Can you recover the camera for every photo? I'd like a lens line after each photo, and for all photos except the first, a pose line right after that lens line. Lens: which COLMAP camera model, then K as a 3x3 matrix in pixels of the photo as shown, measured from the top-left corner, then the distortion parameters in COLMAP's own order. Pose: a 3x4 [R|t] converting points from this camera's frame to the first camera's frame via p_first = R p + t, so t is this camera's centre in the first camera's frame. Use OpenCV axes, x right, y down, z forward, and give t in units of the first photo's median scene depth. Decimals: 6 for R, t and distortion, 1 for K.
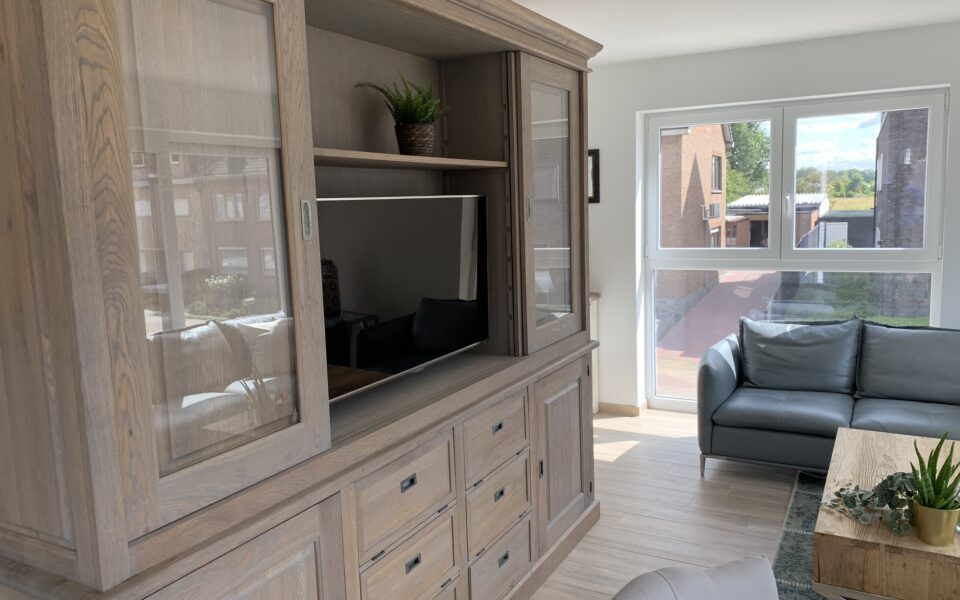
lens RADIAL K [[739.0, 0, 480.7], [0, 739.0, 297.6], [0, 0, 1]] dist [0.010542, -0.001916]
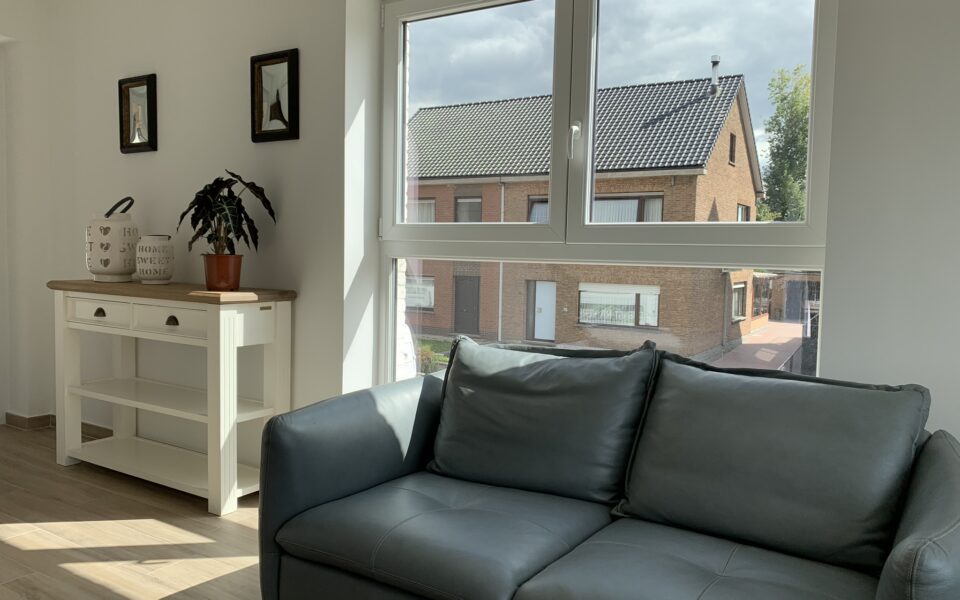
lens RADIAL K [[739.0, 0, 479.8], [0, 739.0, 280.1], [0, 0, 1]] dist [0.010542, -0.001916]
pose [[0.995426, 0.062181, -0.072534, 0.440419], [-0.068568, 0.993653, -0.089170, 0.036014], [0.066529, 0.093736, 0.993372, 0.512862]]
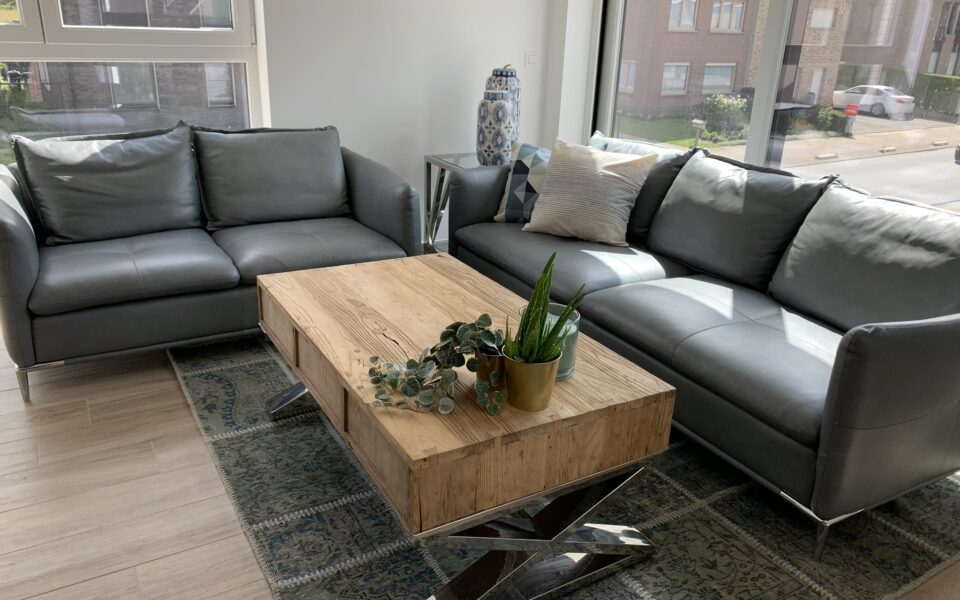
lens RADIAL K [[739.0, 0, 479.9], [0, 739.0, 294.1], [0, 0, 1]] dist [0.010542, -0.001916]
pose [[0.516485, -0.249898, 0.819020, 0.013140], [0.061208, 0.964796, 0.255778, 0.020820], [-0.854106, -0.081975, 0.513599, 0.365575]]
